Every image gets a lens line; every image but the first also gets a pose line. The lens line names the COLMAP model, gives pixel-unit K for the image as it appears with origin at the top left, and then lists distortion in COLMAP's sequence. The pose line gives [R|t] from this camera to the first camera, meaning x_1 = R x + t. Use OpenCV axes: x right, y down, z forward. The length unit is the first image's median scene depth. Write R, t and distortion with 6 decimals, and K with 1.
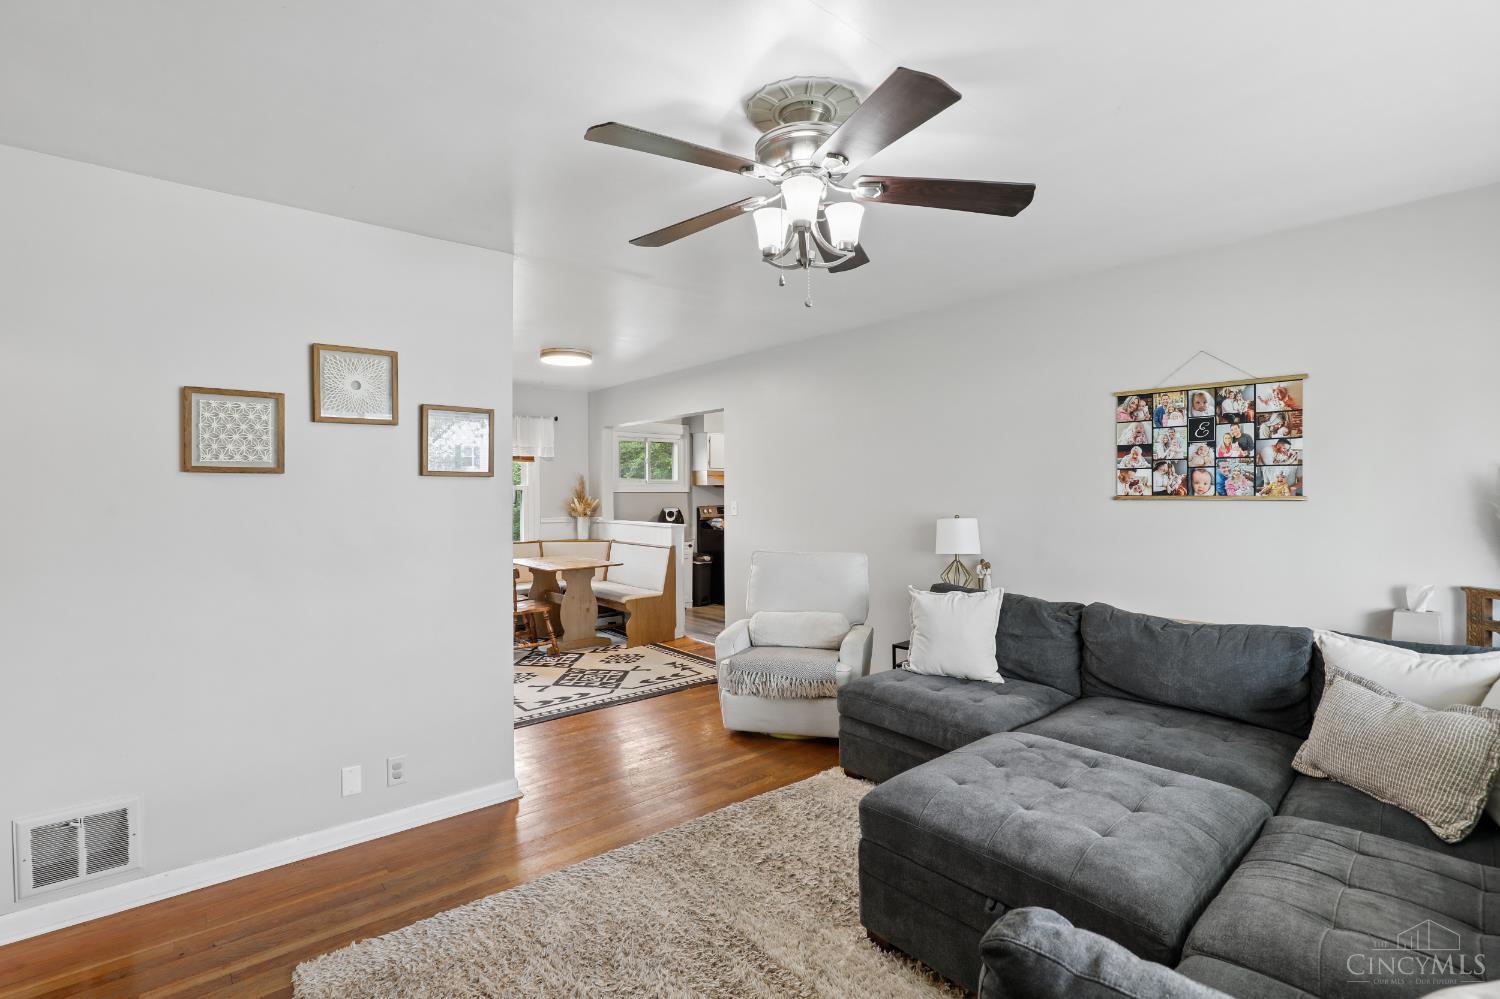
lens RADIAL K [[690.7, 0, 750.0], [0, 690.7, 499.5], [0, 0, 1]] dist [-0.019432, 0.000309]
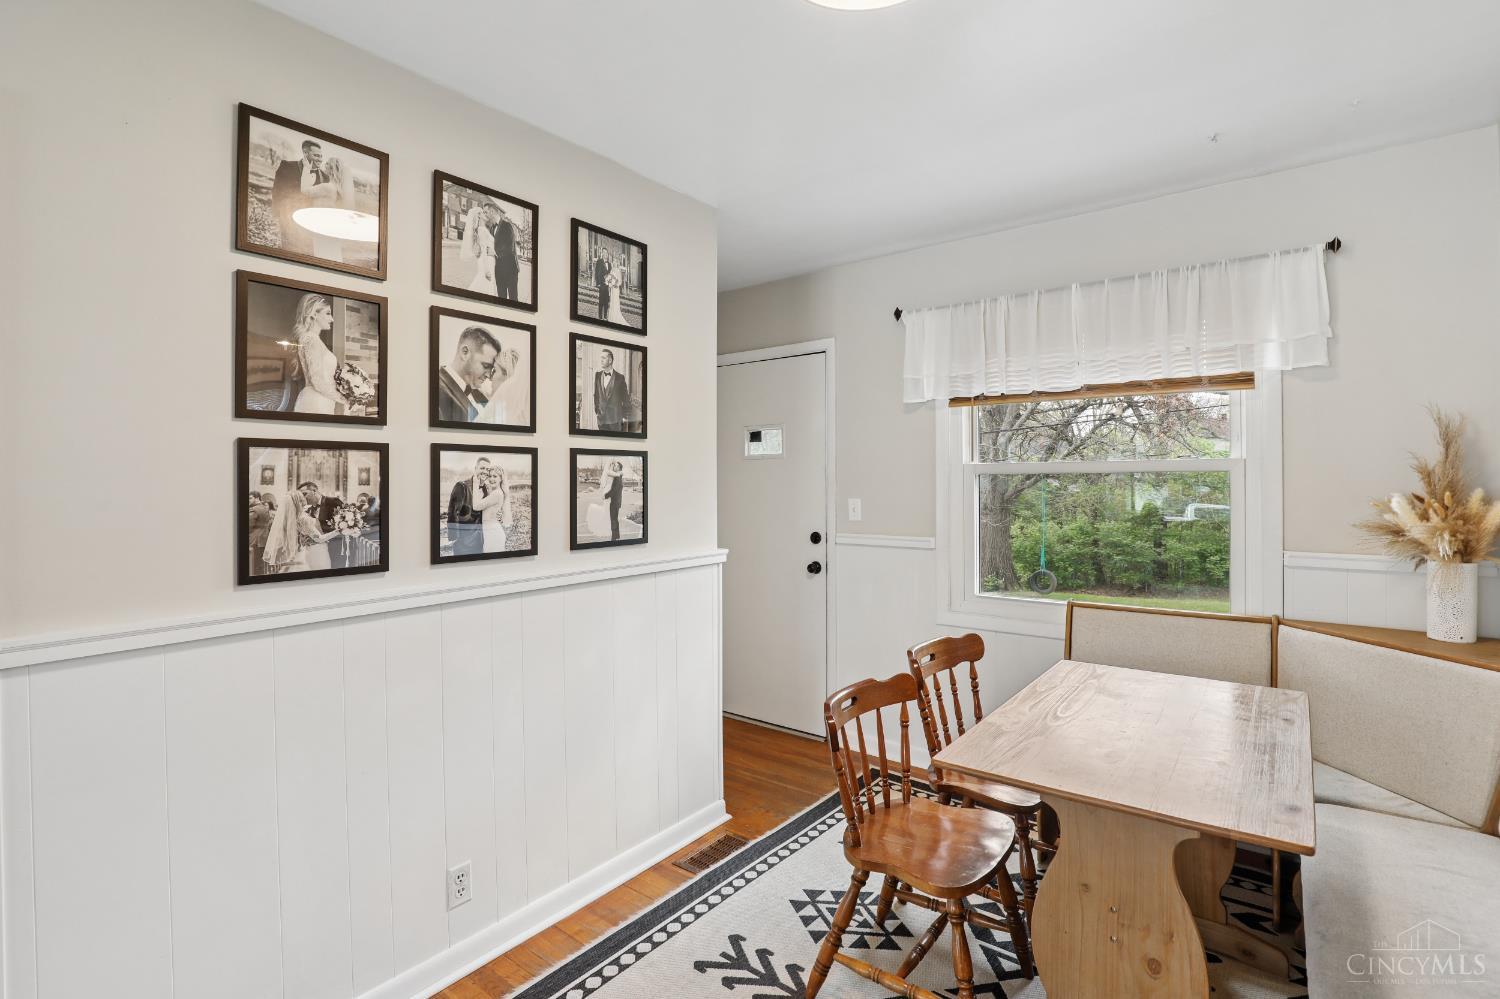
lens RADIAL K [[700.6, 0, 756.6], [0, 700.6, 484.8], [0, 0, 1]] dist [-0.035248, -0.000843]
pose [[0.195347, 0.000982, -0.980734, -0.036147], [-0.003917, 0.999992, 0.000221, -0.007563], [0.980726, 0.003798, 0.195350, 0.985767]]
